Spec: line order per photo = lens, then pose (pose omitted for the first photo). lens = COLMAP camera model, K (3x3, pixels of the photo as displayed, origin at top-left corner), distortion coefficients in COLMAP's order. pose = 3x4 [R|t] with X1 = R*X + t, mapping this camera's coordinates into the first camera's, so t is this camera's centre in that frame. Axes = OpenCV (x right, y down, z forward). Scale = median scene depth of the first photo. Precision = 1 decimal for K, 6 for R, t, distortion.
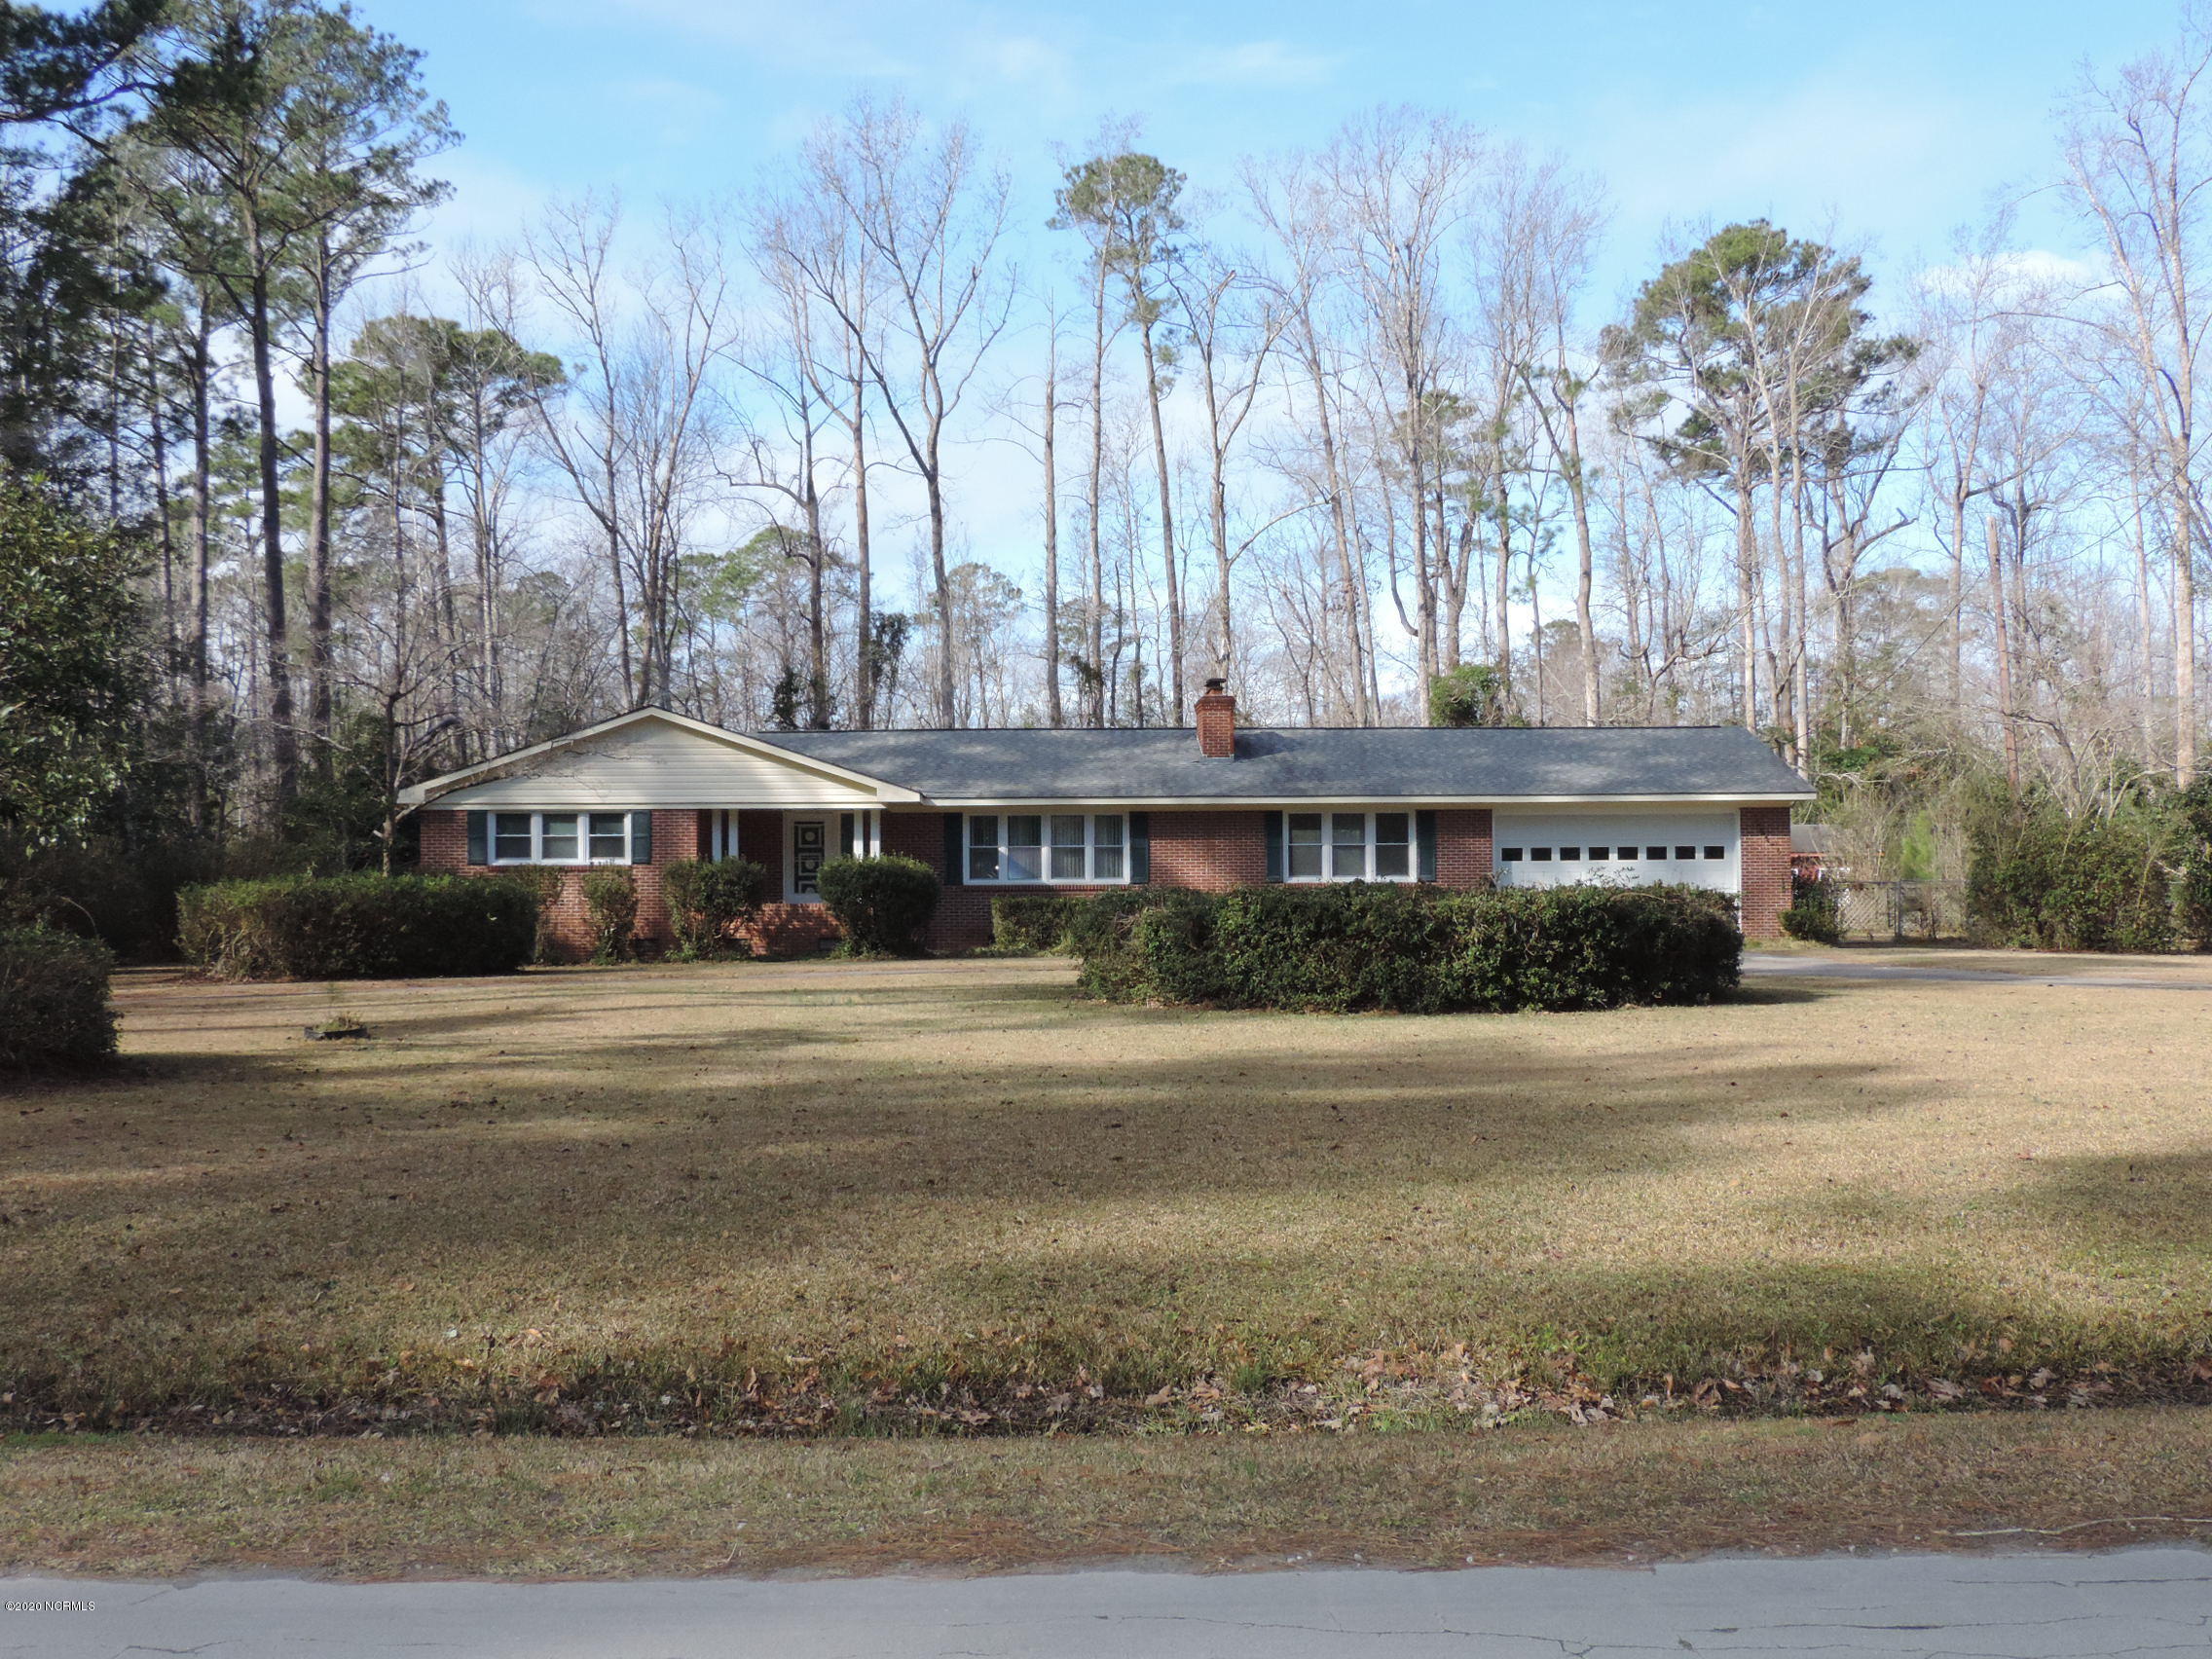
lens RADIAL K [[2452.7, 0, 1104.0], [0, 2452.7, 832.8], [0, 0, 1]] dist [-0.021218, 0.000000]
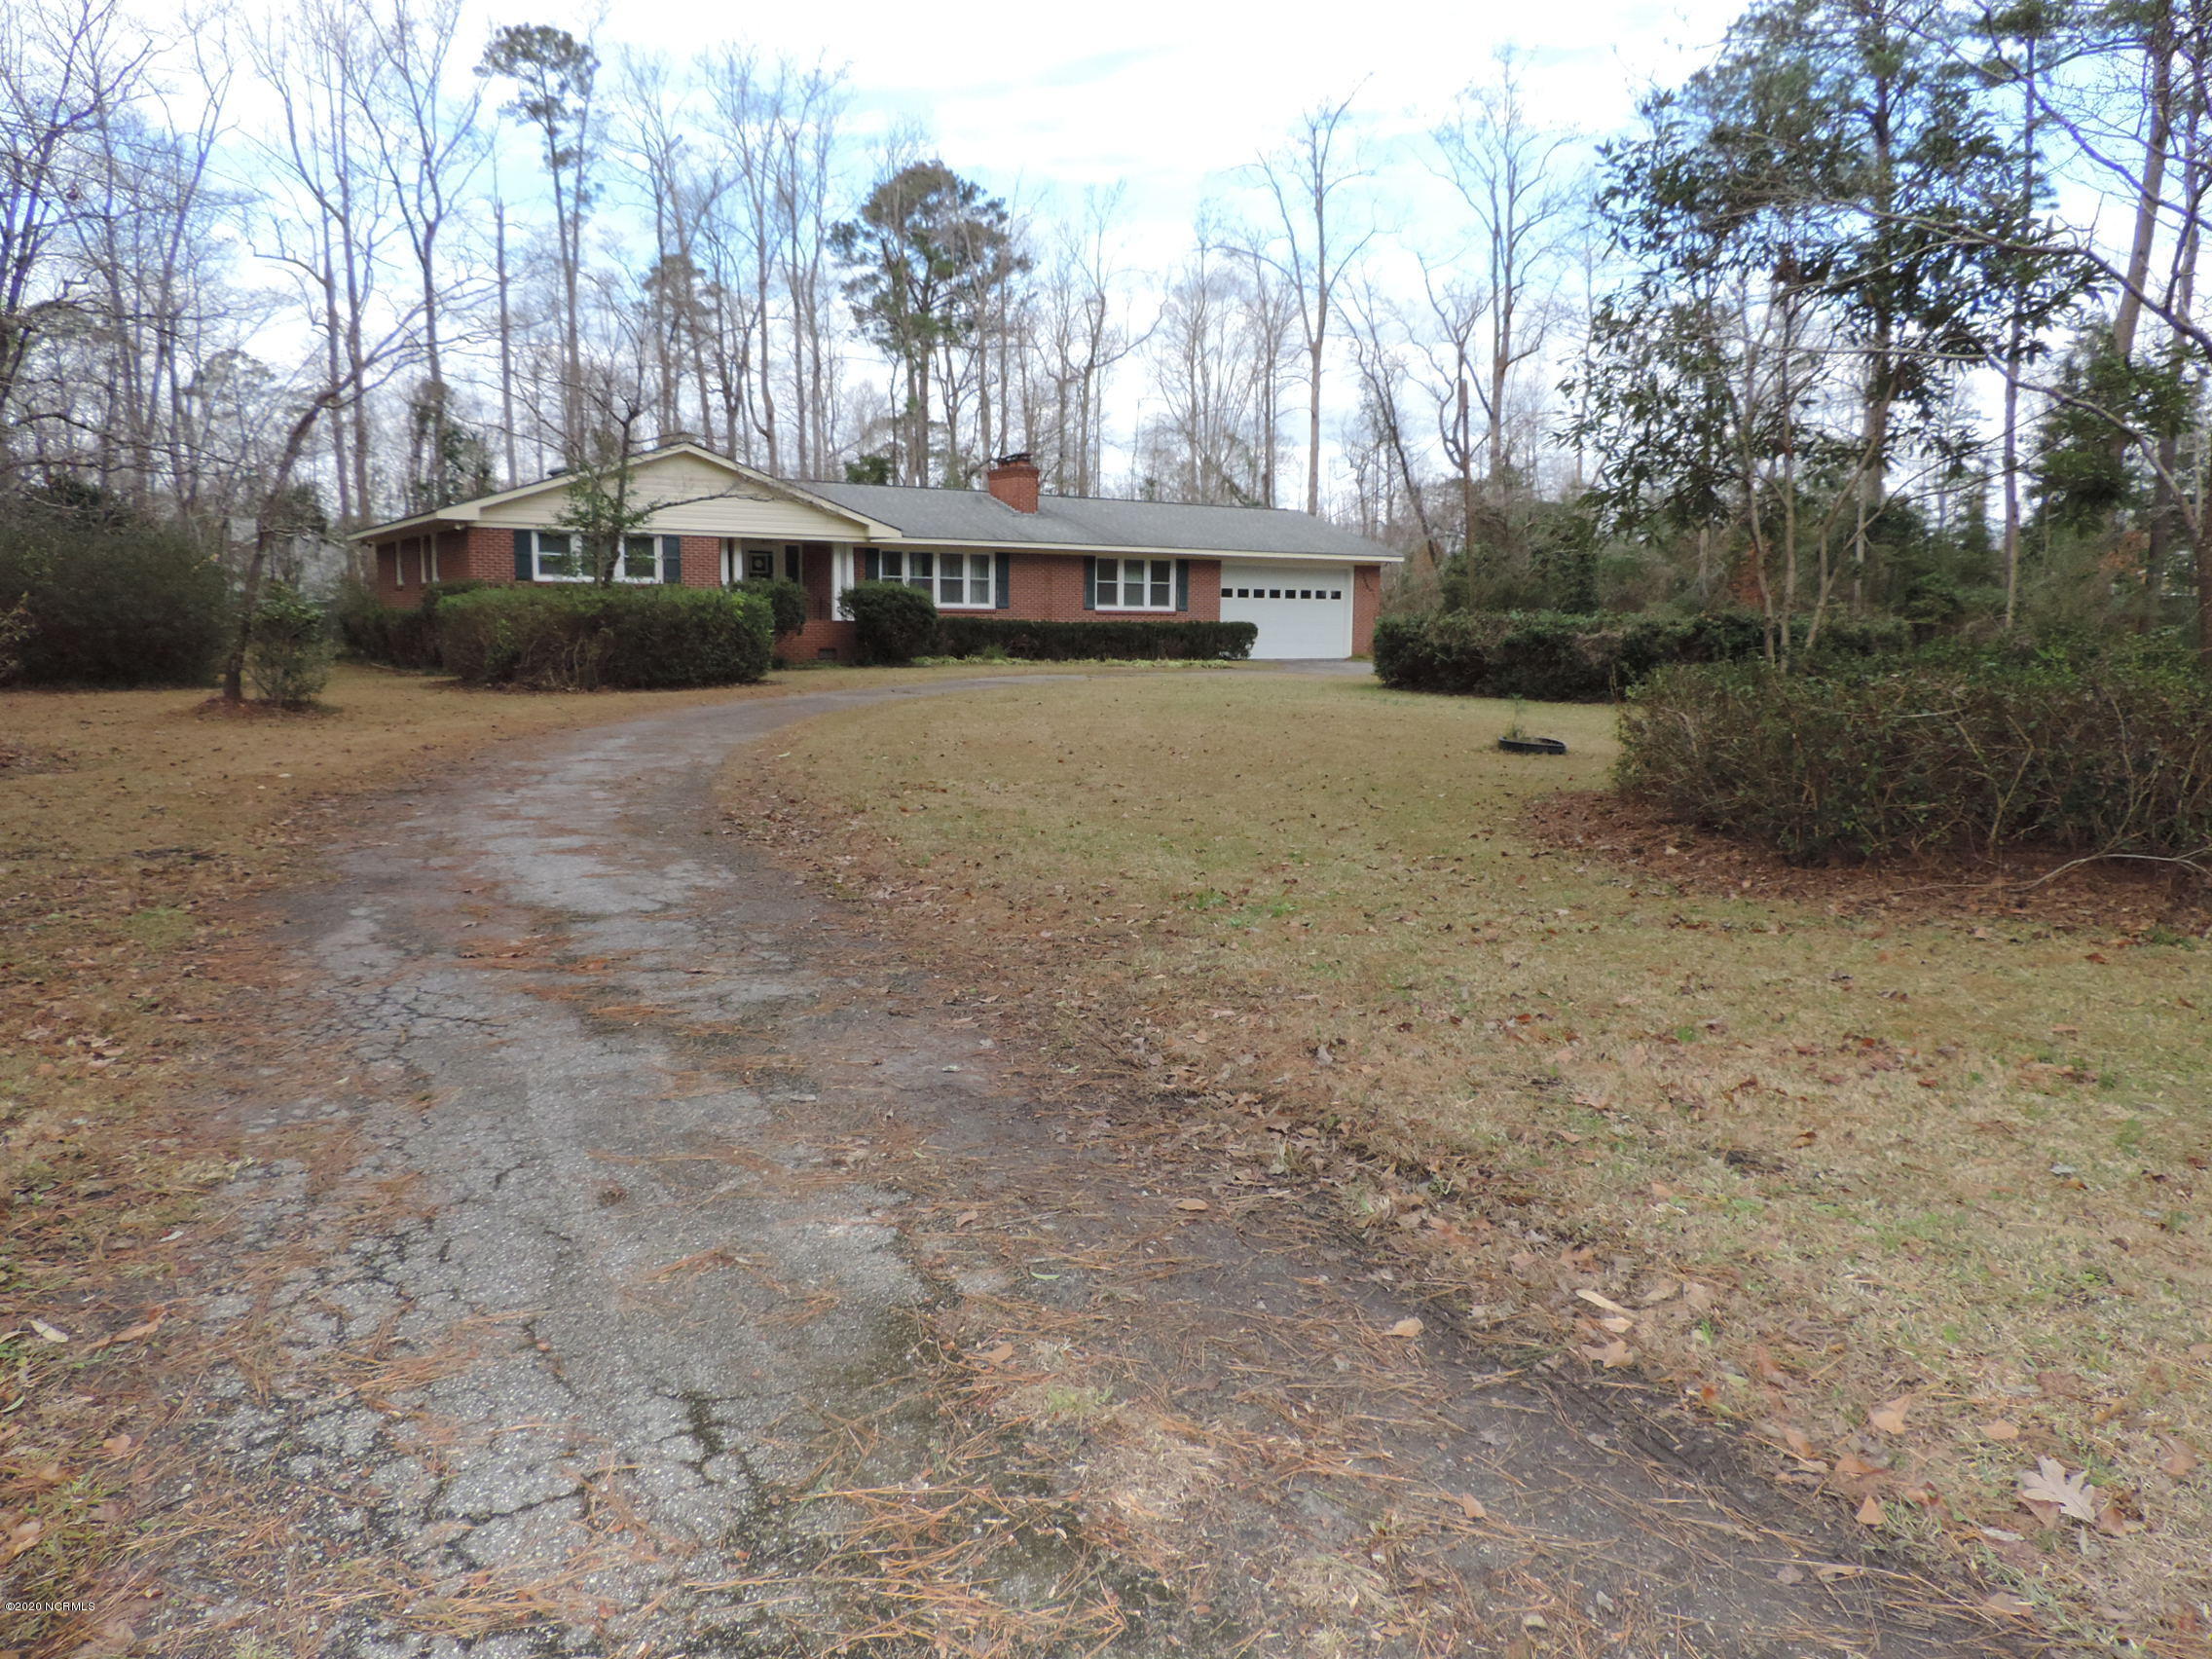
lens RADIAL K [[1564.3, 0, 1108.6], [0, 1564.3, 824.1], [0, 0, 1]] dist [-0.009544, -0.003404]
pose [[0.857280, -0.052242, 0.512193, -0.190553], [-0.026386, 0.989073, 0.145047, 0.006218], [-0.514174, -0.137860, 0.846534, 0.127917]]
